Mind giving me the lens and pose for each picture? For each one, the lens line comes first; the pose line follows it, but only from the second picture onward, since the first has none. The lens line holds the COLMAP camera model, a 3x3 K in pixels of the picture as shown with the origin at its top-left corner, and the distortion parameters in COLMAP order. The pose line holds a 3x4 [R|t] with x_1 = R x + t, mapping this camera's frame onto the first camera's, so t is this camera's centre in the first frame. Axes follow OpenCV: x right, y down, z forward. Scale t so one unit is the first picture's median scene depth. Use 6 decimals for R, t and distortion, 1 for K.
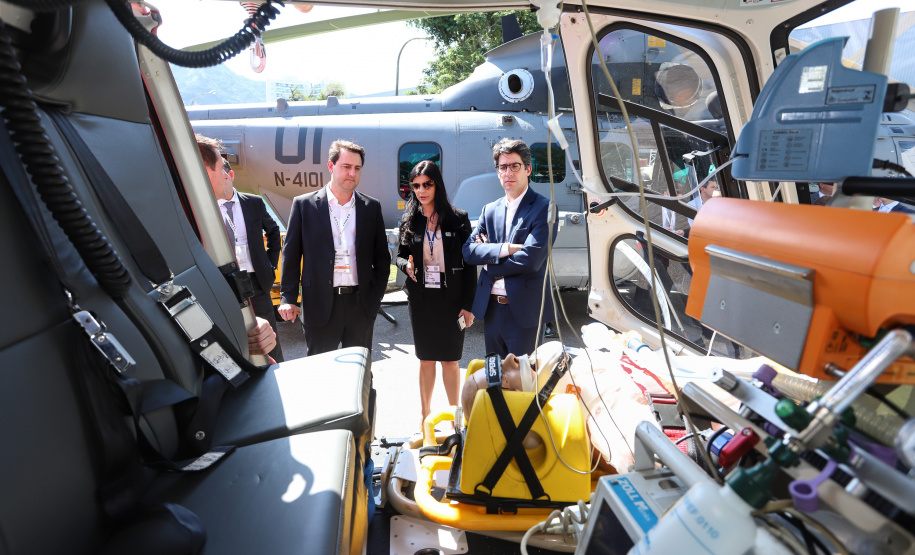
lens RADIAL K [[458.8, 0, 459.7], [0, 458.8, 262.1], [0, 0, 1]] dist [-0.067110, 0.029995]
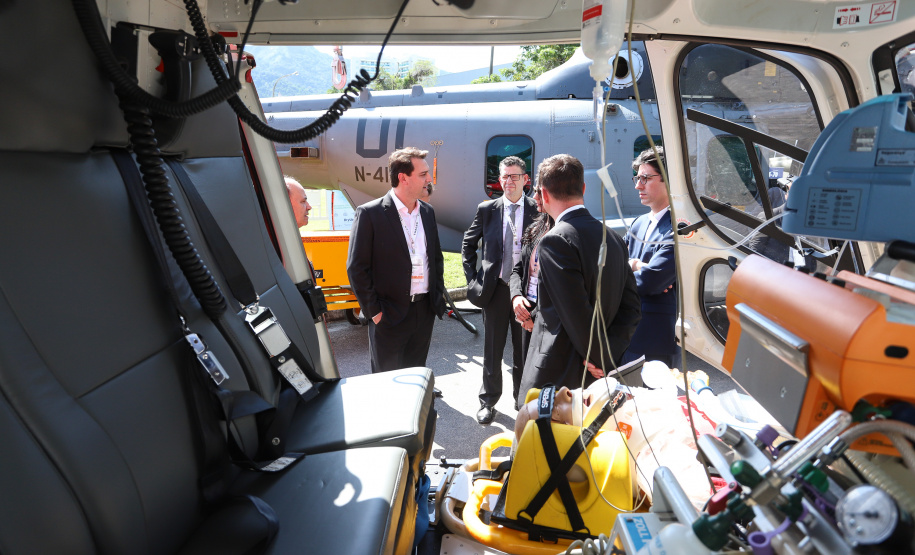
lens RADIAL K [[537.2, 0, 477.8], [0, 537.2, 252.8], [0, 0, 1]] dist [-0.070673, 0.047355]
pose [[0.986426, 0.036407, -0.160120, 0.115709], [-0.037152, 0.999308, -0.001659, -0.100164], [0.159949, 0.007585, 0.987096, -0.231342]]
